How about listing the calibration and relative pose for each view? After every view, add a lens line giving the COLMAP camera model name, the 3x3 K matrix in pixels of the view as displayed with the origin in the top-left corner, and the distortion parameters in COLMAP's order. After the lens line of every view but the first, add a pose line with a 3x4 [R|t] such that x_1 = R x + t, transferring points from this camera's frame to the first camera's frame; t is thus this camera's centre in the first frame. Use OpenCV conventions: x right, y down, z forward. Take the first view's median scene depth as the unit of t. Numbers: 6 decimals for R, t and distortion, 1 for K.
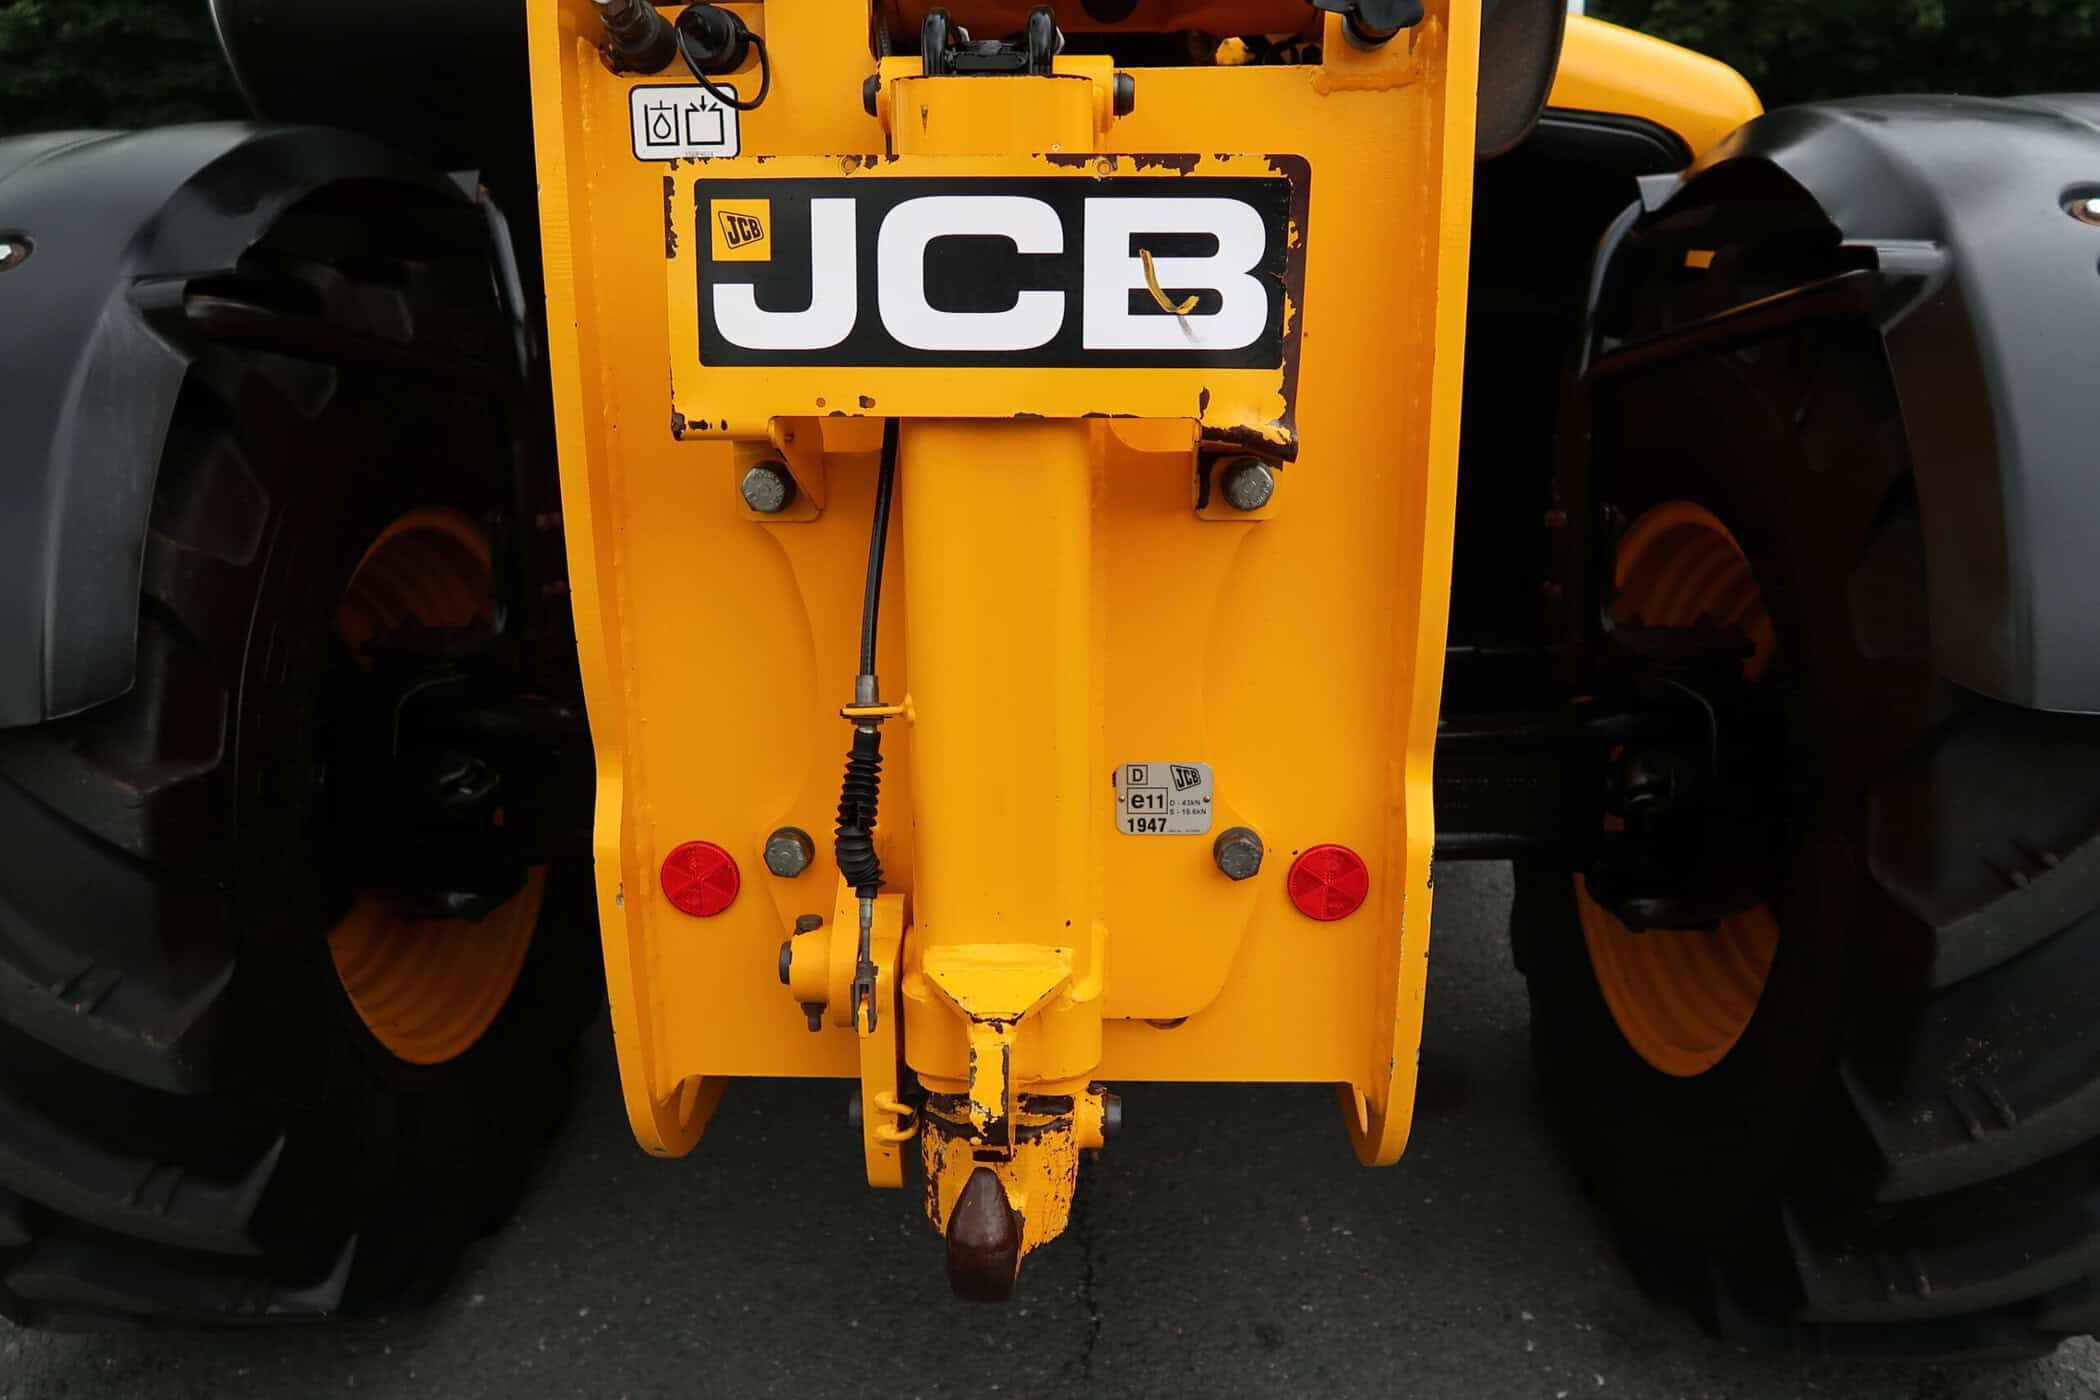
lens RADIAL K [[1438.0, 0, 1050.3], [0, 1438.0, 696.2], [0, 0, 1]] dist [-0.025433, 0.007597]
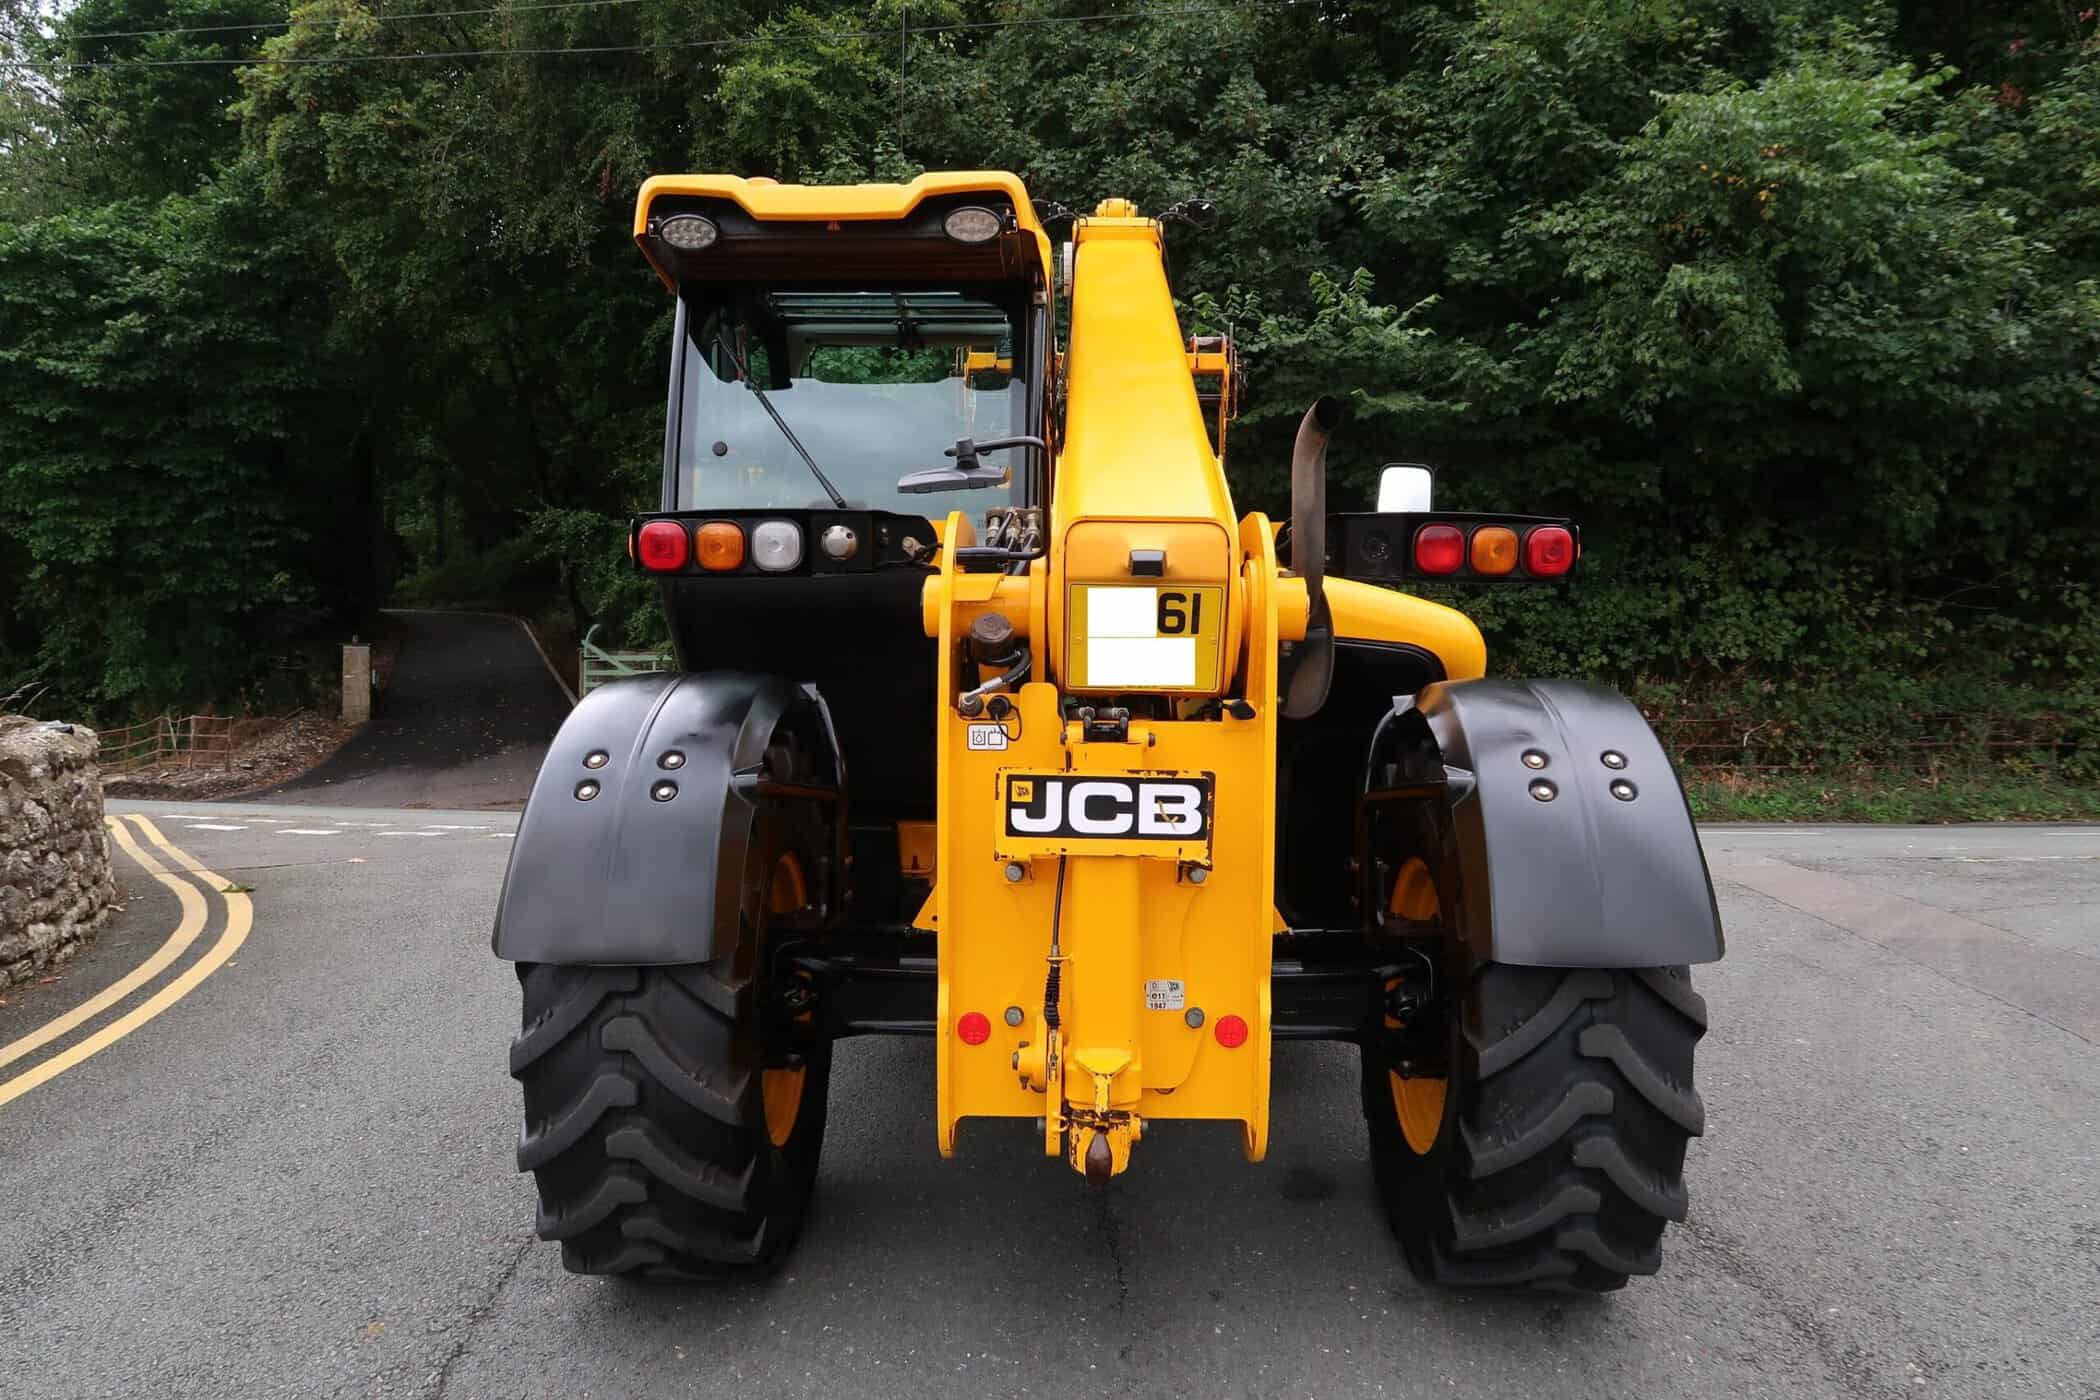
lens RADIAL K [[1438.0, 0, 1050.6], [0, 1438.0, 694.9], [0, 0, 1]] dist [-0.025433, 0.007597]
pose [[0.999794, 0.013363, 0.015277, -0.175582], [-0.010458, 0.984243, -0.176511, -0.000656], [-0.017395, 0.176315, 0.984180, -1.651905]]
